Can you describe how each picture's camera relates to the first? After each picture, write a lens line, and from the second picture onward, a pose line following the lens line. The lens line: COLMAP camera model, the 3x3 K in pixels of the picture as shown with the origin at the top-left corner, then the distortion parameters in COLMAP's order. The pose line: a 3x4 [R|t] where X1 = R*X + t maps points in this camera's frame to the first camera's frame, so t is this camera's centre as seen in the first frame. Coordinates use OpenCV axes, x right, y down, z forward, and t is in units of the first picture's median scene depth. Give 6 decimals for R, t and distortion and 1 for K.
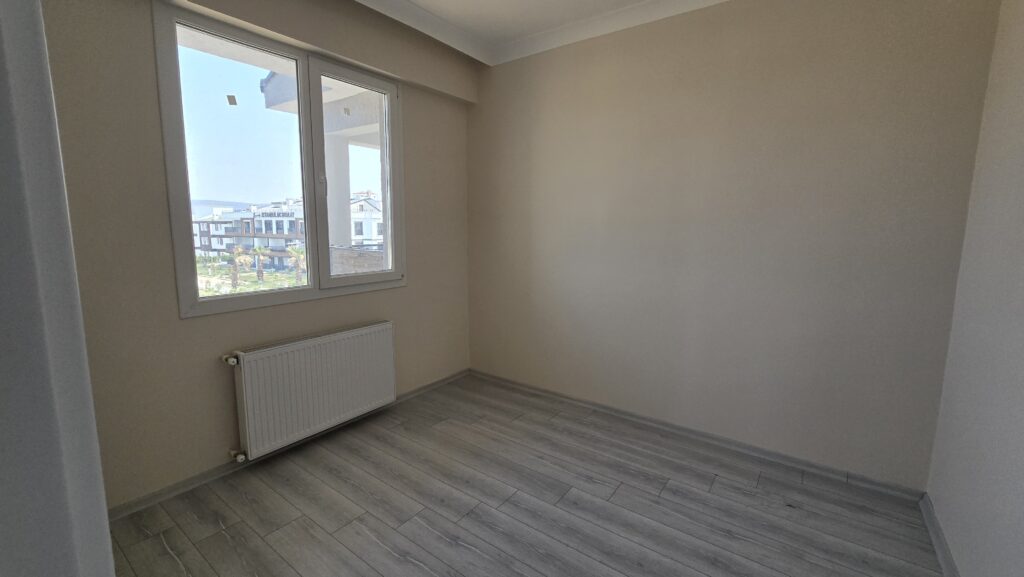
lens RADIAL K [[420.4, 0, 509.8], [0, 420.4, 286.5], [0, 0, 1]] dist [-0.004820, 0.001689]
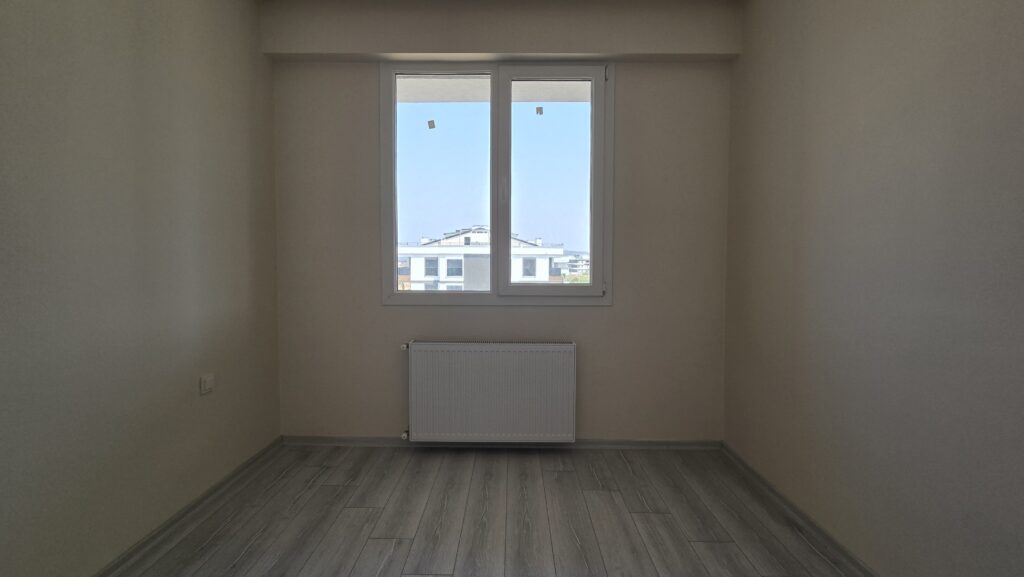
lens RADIAL K [[420.4, 0, 510.4], [0, 420.4, 285.6], [0, 0, 1]] dist [-0.004820, 0.001689]
pose [[0.583301, 0.037916, -0.811371, 0.346753], [-0.117407, 0.992355, -0.038032, 0.016273], [0.803726, 0.117445, 0.583293, 0.435866]]
